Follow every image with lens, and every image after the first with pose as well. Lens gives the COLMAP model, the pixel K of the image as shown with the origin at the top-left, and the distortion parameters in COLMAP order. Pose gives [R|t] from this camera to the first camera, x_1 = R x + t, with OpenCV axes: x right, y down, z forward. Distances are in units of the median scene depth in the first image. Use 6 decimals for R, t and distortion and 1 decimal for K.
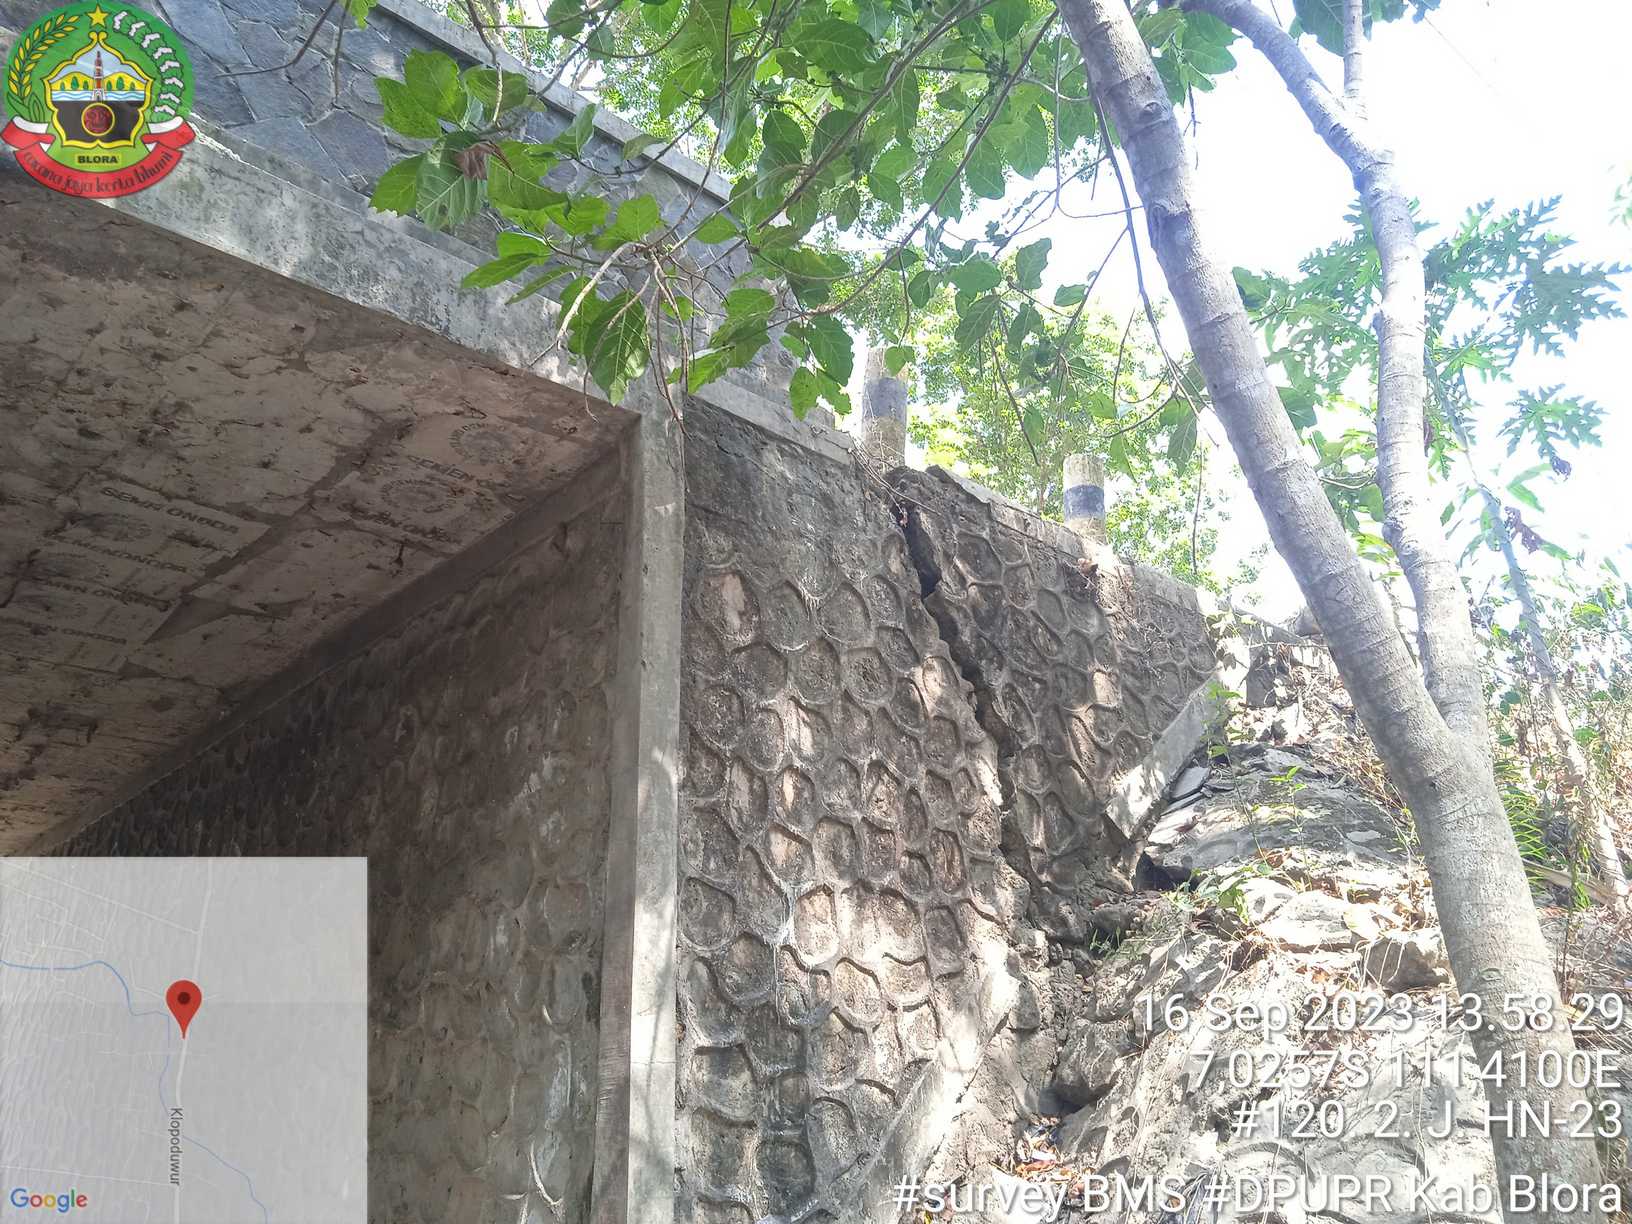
lens RADIAL K [[1345.8, 0, 817.6], [0, 1345.8, 614.7], [0, 0, 1]] dist [0.059969, -0.074342]
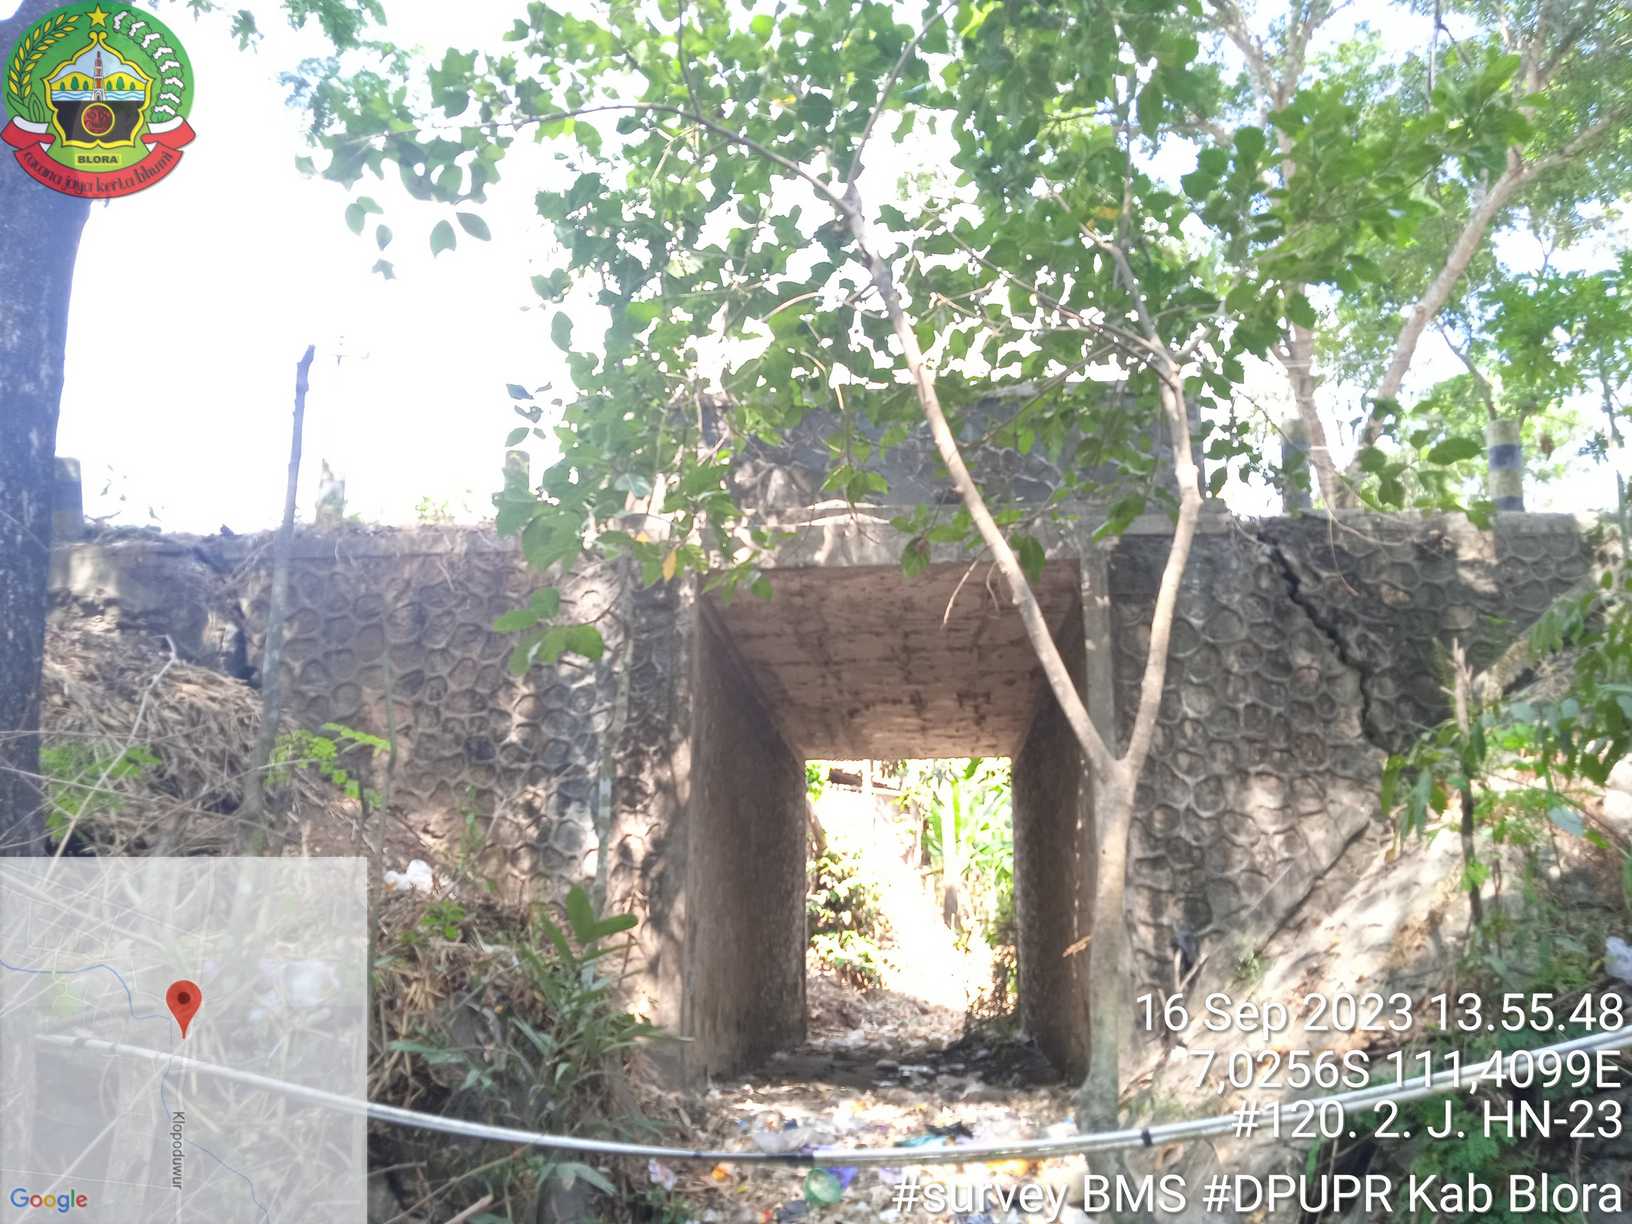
lens RADIAL K [[1345.8, 0, 817.6], [0, 1345.8, 614.7], [0, 0, 1]] dist [0.059969, -0.074342]
pose [[0.689699, -0.164508, -0.705161, 1.046493], [0.260870, 0.964906, 0.030045, -0.237740], [0.675471, -0.204677, 0.708411, -0.744258]]
